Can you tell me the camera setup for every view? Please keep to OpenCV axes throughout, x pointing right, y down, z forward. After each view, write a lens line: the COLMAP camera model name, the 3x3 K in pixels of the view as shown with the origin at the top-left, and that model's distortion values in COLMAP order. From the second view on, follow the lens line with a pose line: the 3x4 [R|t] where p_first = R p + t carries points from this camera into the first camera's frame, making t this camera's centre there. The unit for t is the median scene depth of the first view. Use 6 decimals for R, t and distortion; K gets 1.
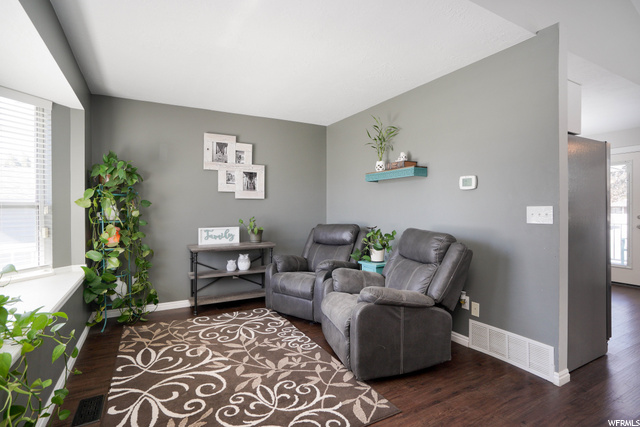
lens RADIAL K [[314.8, 0, 316.1], [0, 314.8, 213.3], [0, 0, 1]] dist [-0.027675, 0.000995]
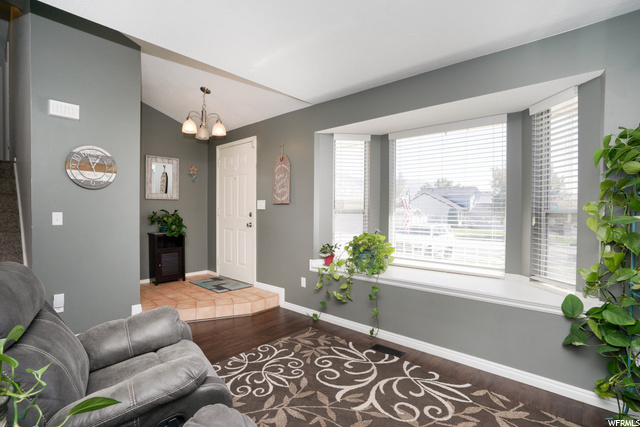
lens RADIAL K [[308.8, 0, 315.2], [0, 308.8, 212.1], [0, 0, 1]] dist [-0.025326, 0.002186]
pose [[-0.943995, 0.000236, -0.329960, 0.066745], [-0.006193, 0.999811, 0.018434, -0.045627], [0.329901, 0.019445, -0.943815, 1.920170]]
